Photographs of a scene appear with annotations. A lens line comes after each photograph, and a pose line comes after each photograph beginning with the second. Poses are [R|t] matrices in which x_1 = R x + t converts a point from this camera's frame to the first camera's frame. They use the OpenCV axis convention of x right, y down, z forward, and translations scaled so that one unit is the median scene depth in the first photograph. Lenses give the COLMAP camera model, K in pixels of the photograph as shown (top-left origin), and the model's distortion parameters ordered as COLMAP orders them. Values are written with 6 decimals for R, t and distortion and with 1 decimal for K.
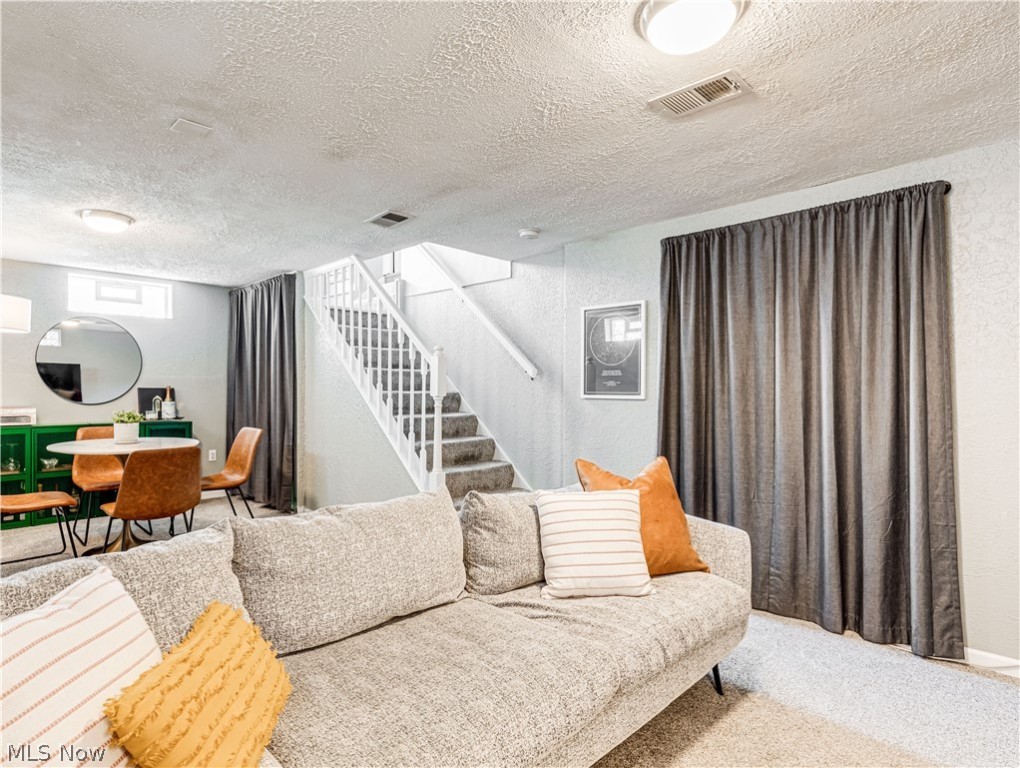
lens RADIAL K [[521.9, 0, 509.6], [0, 521.9, 393.4], [0, 0, 1]] dist [0.000132, -0.000346]
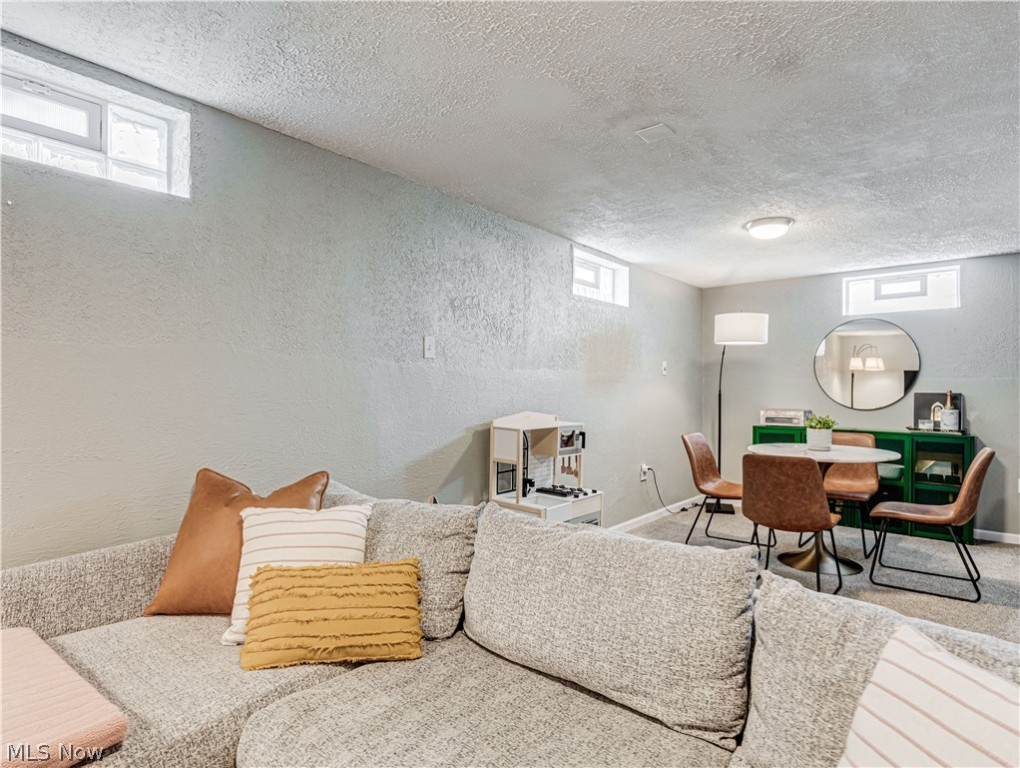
lens RADIAL K [[579.3, 0, 510.0], [0, 579.3, 384.0], [0, 0, 1]] dist [0.000142, -0.000413]
pose [[0.091057, -0.017572, -0.995691, 0.285906], [-0.013826, 0.999726, -0.018907, 0.003302], [0.995750, 0.015488, 0.090789, 0.372624]]
